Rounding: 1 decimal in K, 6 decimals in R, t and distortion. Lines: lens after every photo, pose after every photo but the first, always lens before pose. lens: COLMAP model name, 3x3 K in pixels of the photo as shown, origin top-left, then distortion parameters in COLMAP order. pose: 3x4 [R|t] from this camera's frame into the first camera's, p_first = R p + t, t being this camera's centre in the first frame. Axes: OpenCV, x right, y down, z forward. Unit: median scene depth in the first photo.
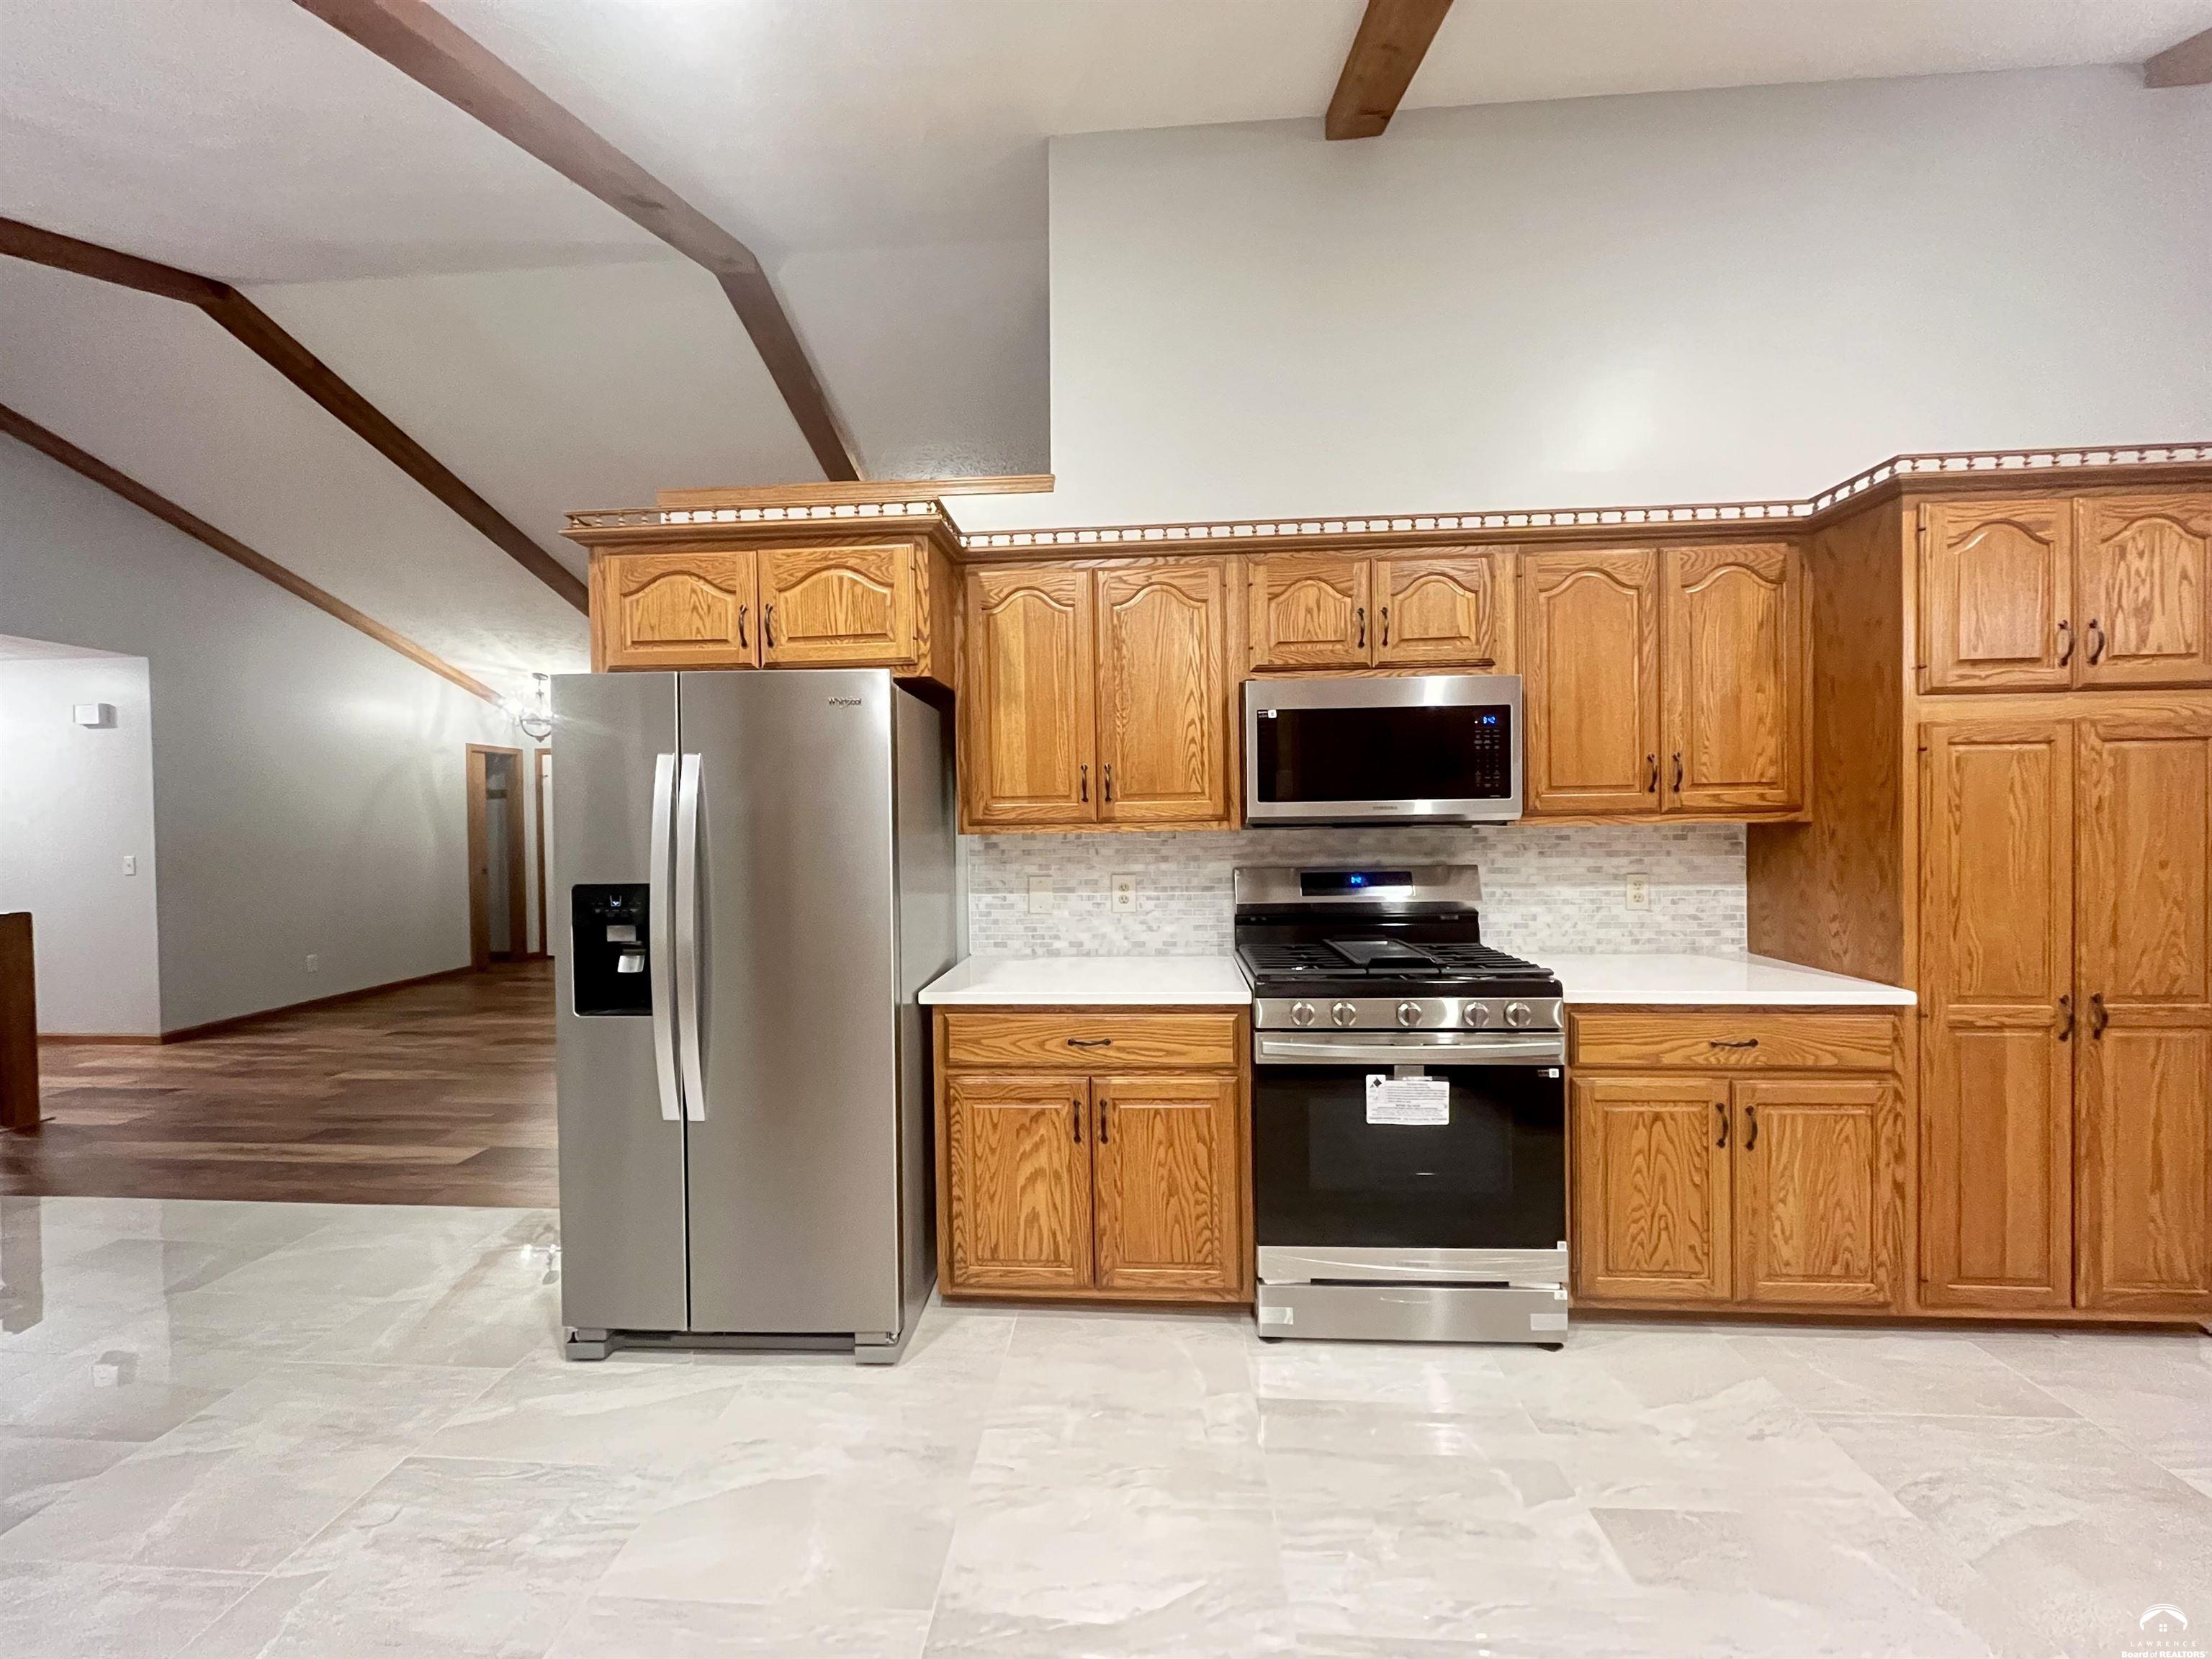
lens RADIAL K [[893.6, 0, 1108.5], [0, 893.6, 831.7], [0, 0, 1]] dist [-0.005698, 0.000533]
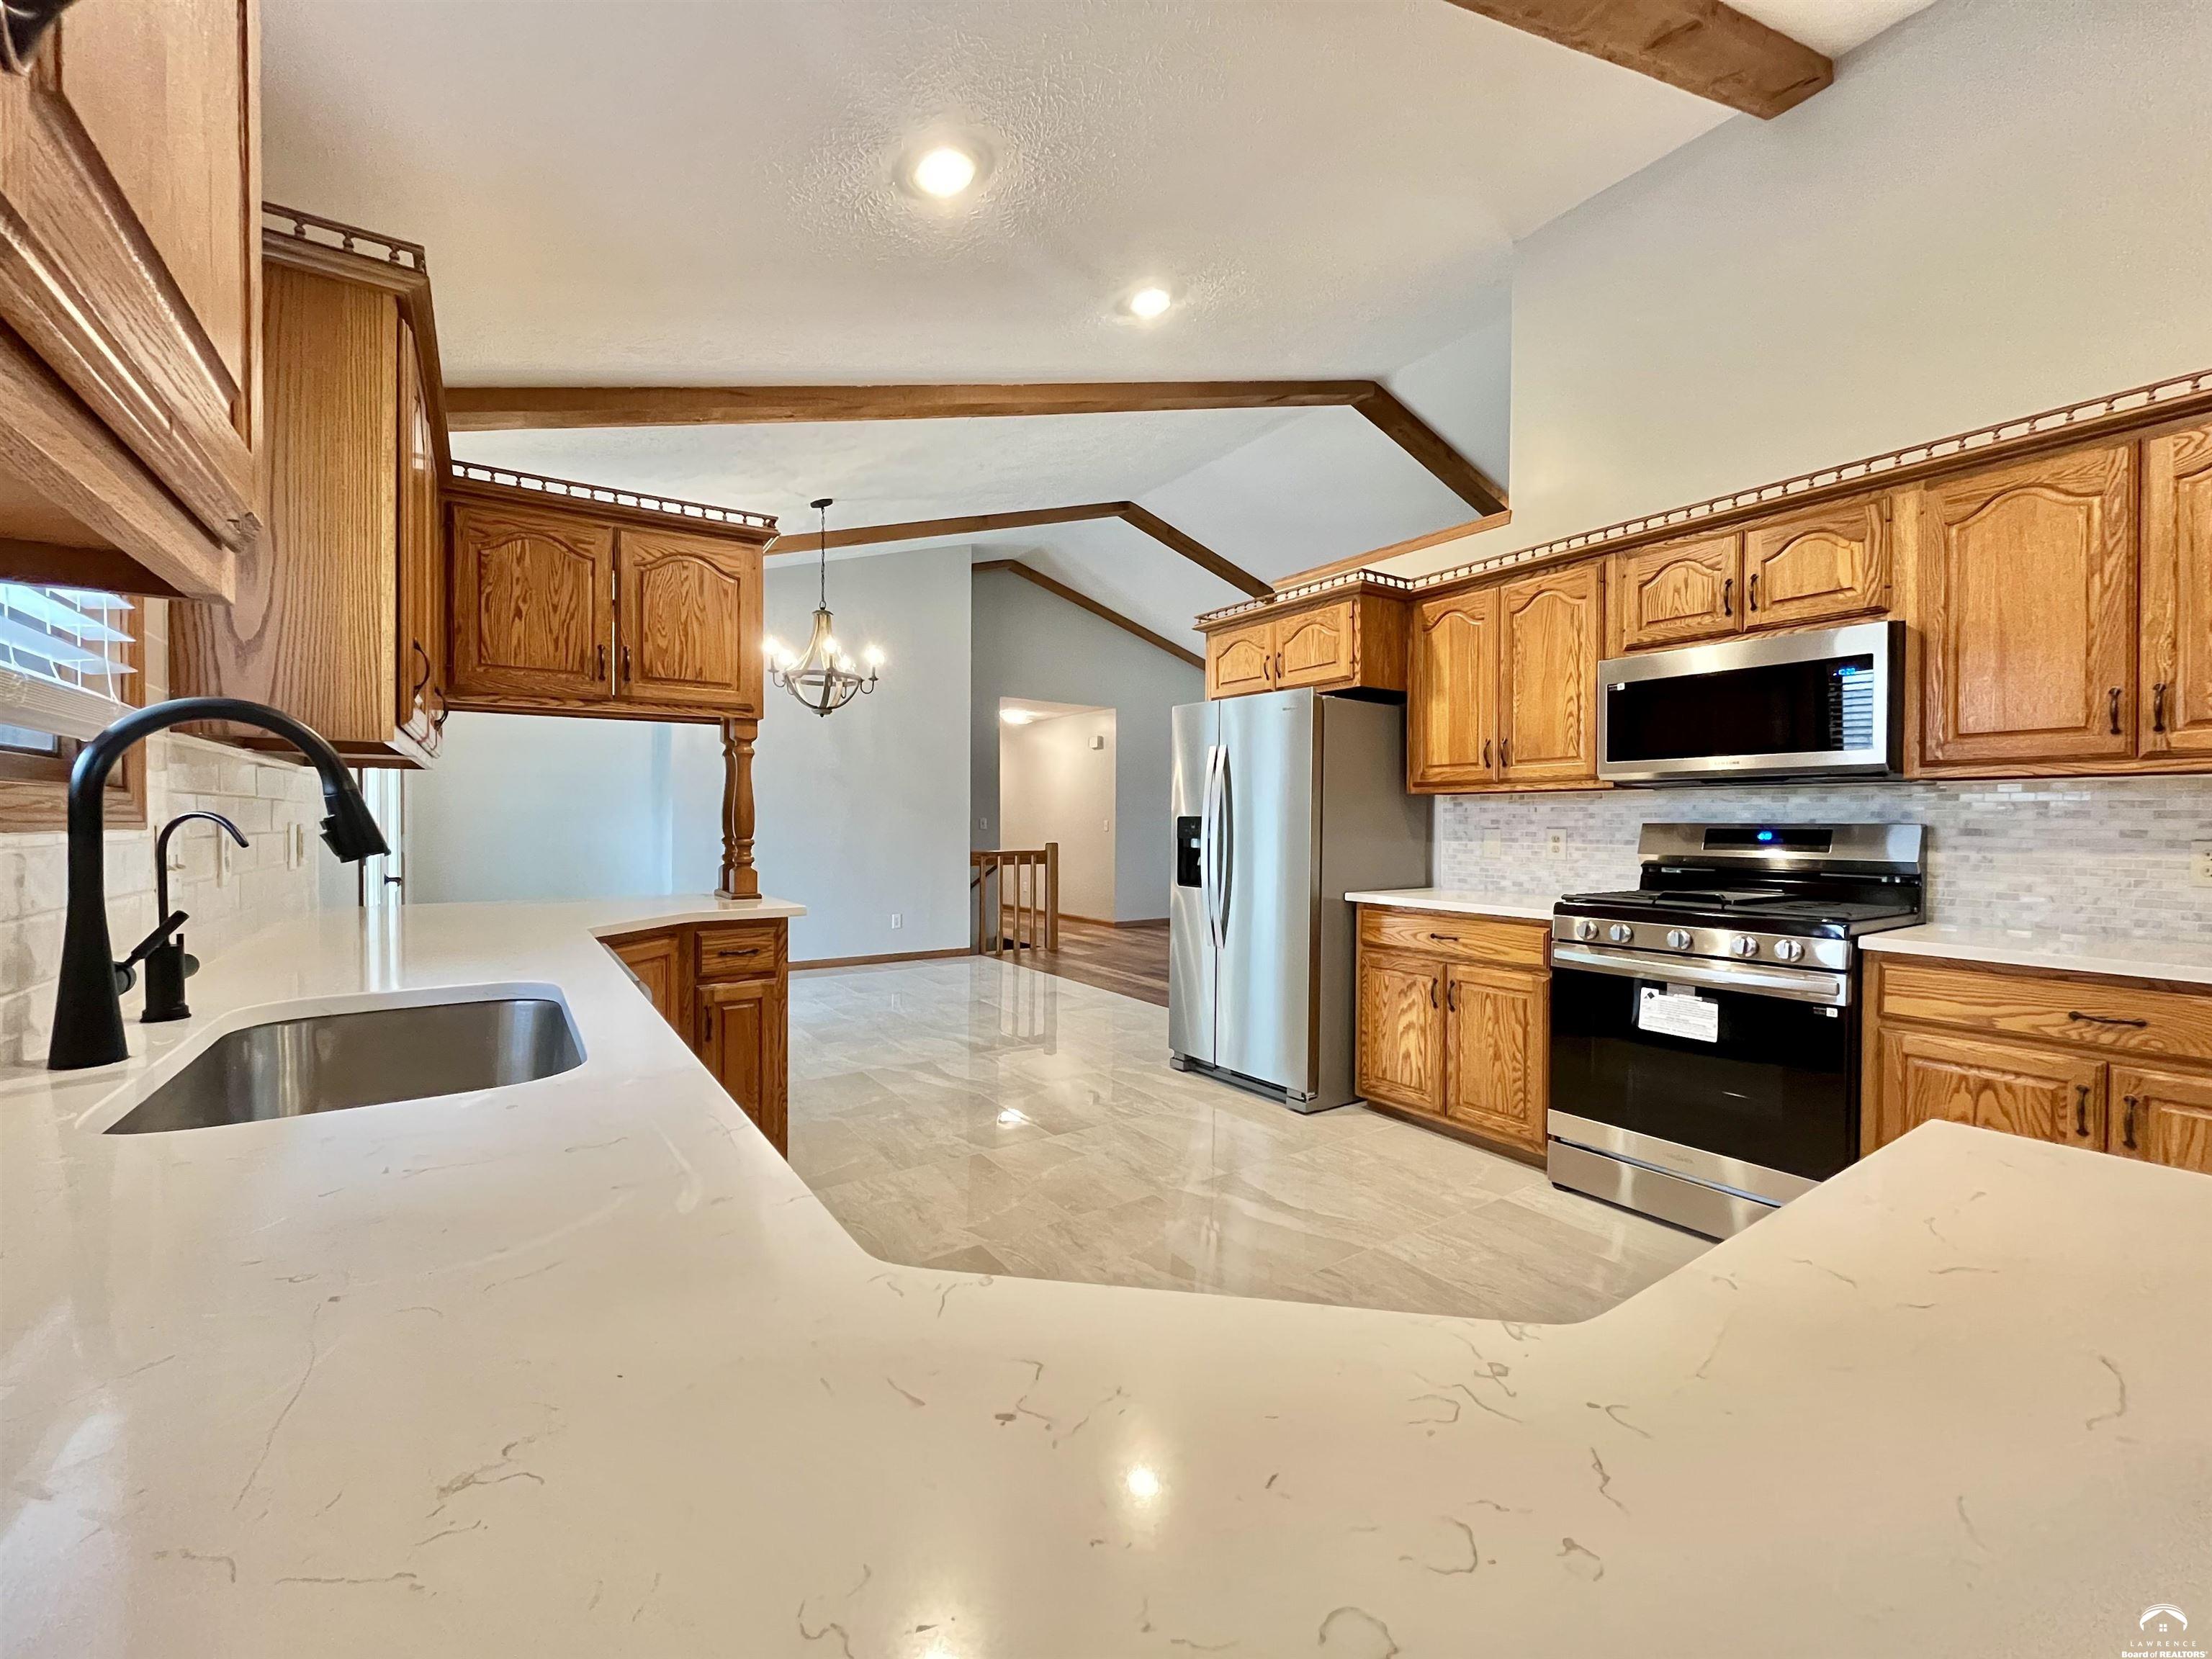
lens RADIAL K [[893.6, 0, 1101.8], [0, 893.6, 822.7], [0, 0, 1]] dist [-0.005698, 0.000533]
pose [[0.619794, 0.017693, -0.784565, 0.722738], [-0.025192, 0.999679, 0.002643, 0.065126], [0.784360, 0.018127, 0.620041, -0.280637]]
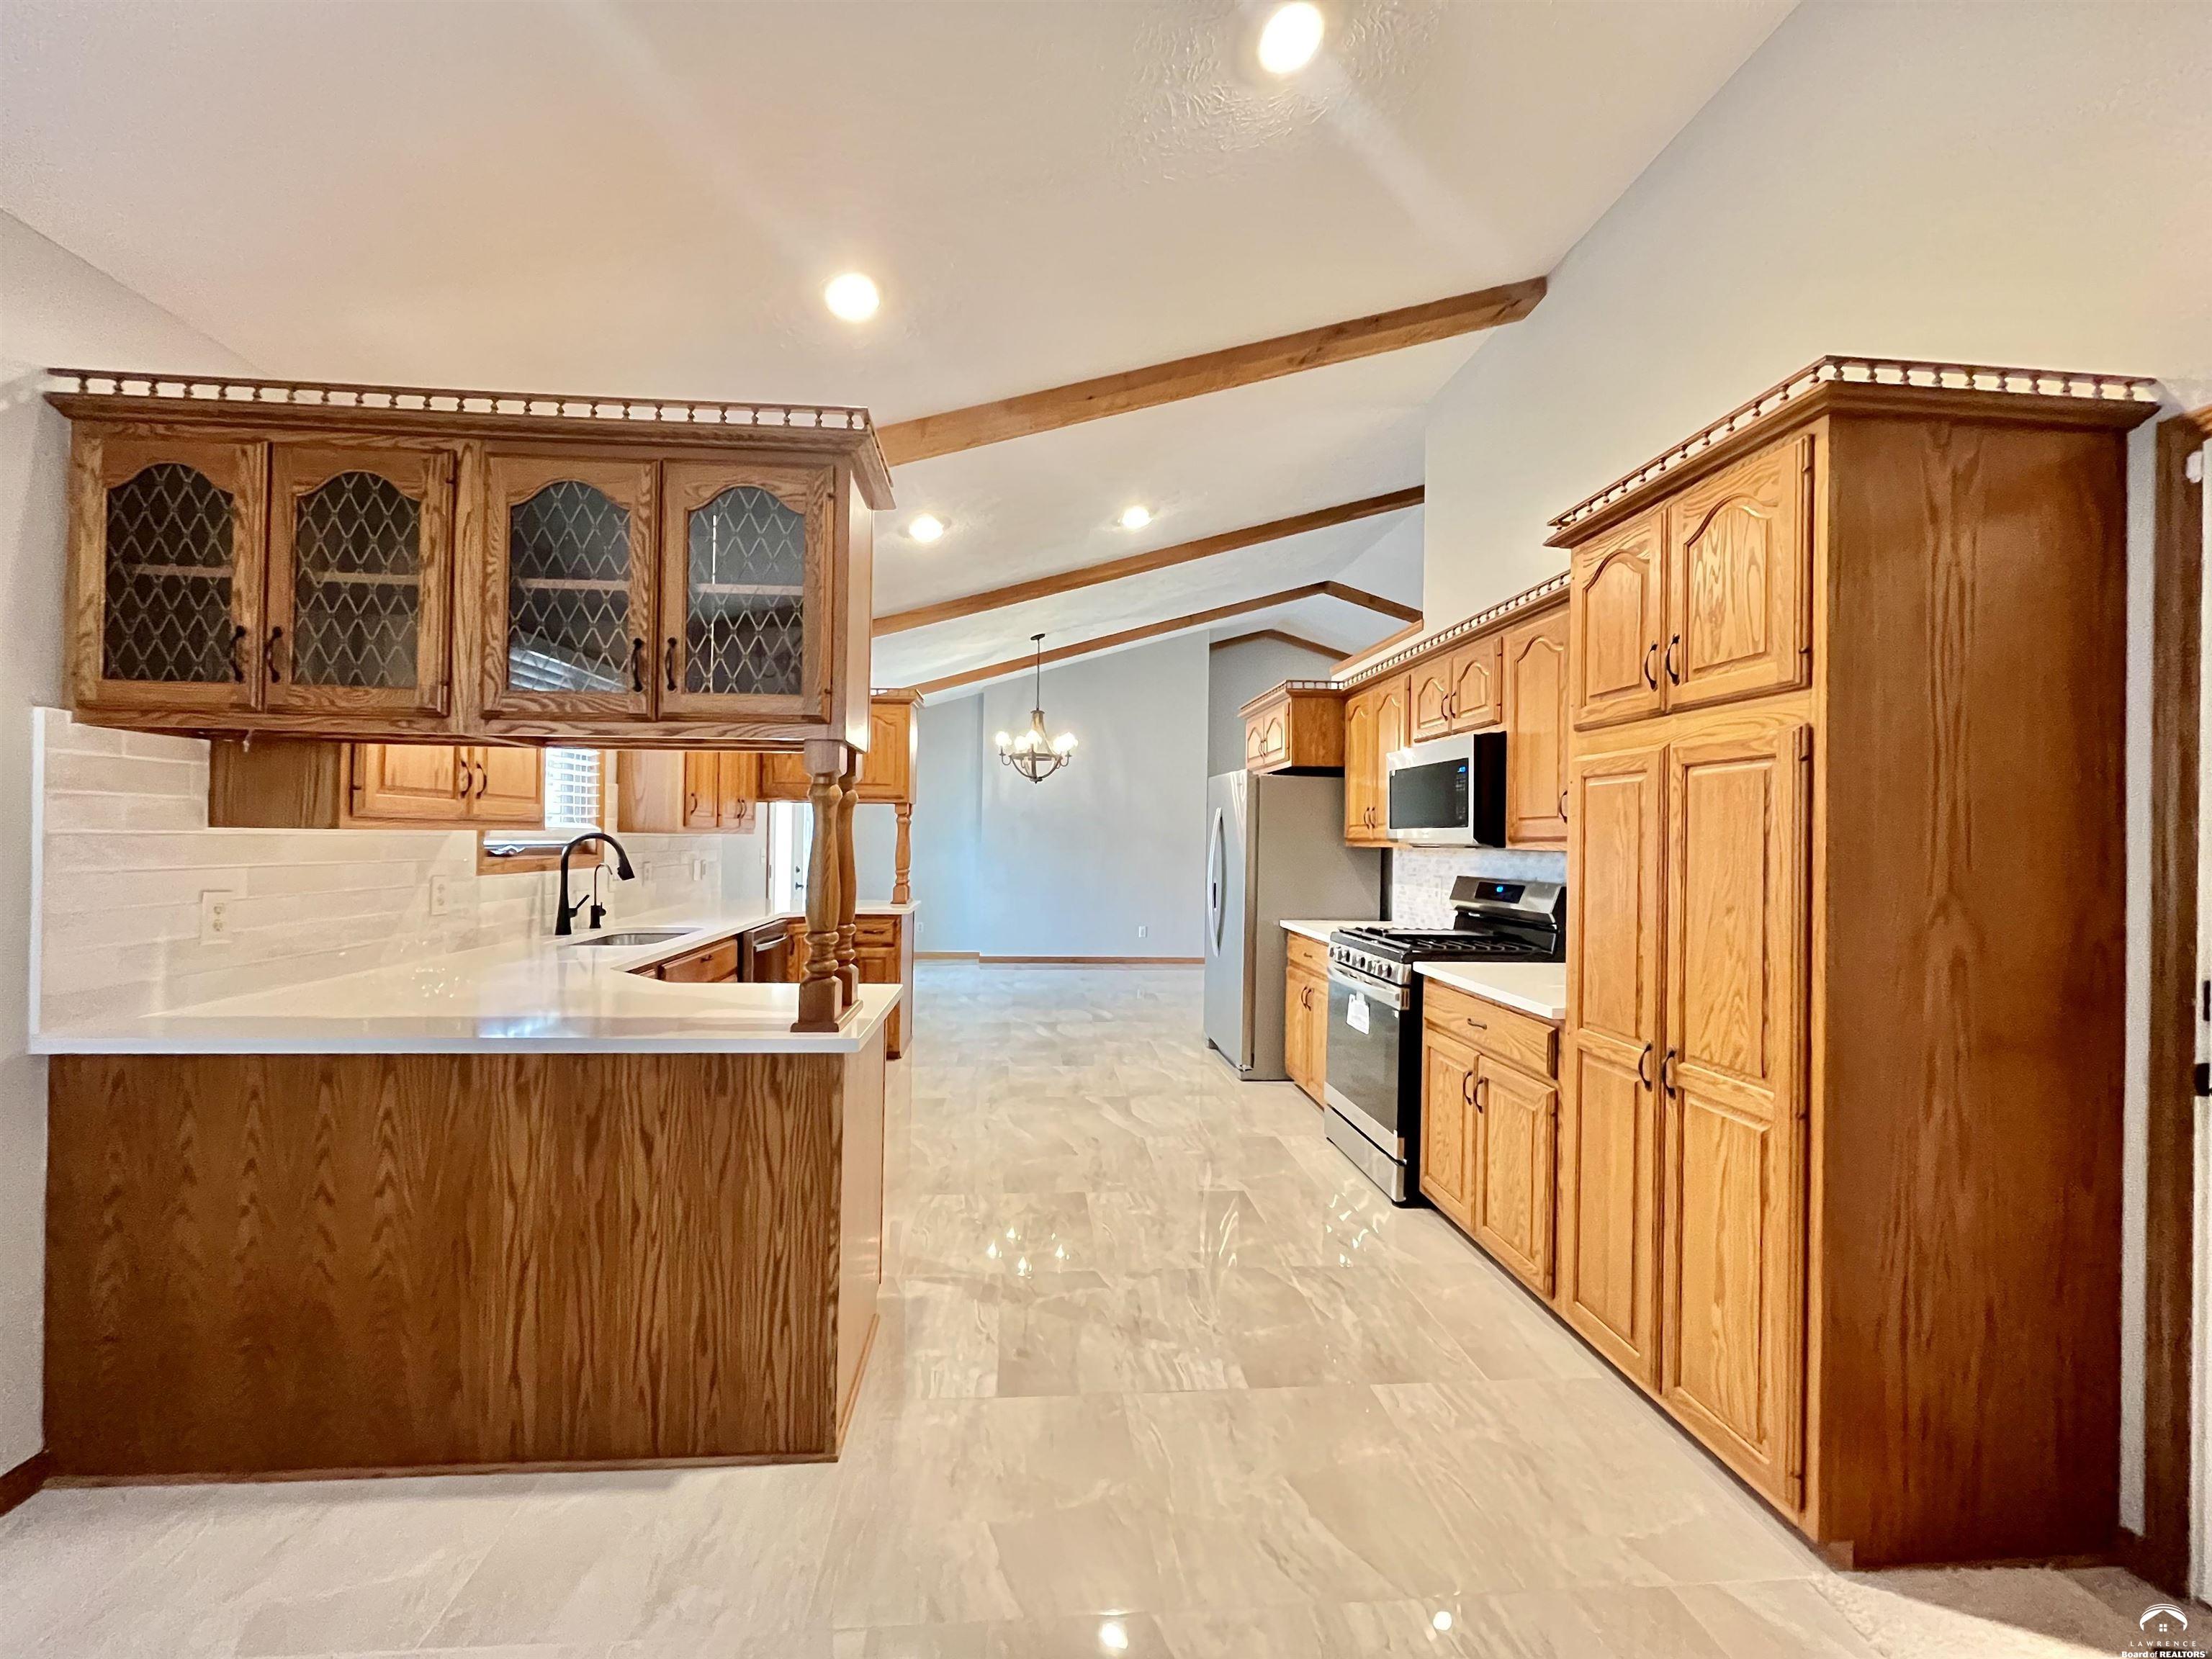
lens RADIAL K [[893.6, 0, 1099.4], [0, 893.6, 841.0], [0, 0, 1]] dist [-0.005698, 0.000533]
pose [[0.164745, 0.018306, -0.986166, 1.735253], [-0.033721, 0.999348, 0.012917, -0.017416], [0.985760, 0.031126, 0.165255, 0.247470]]
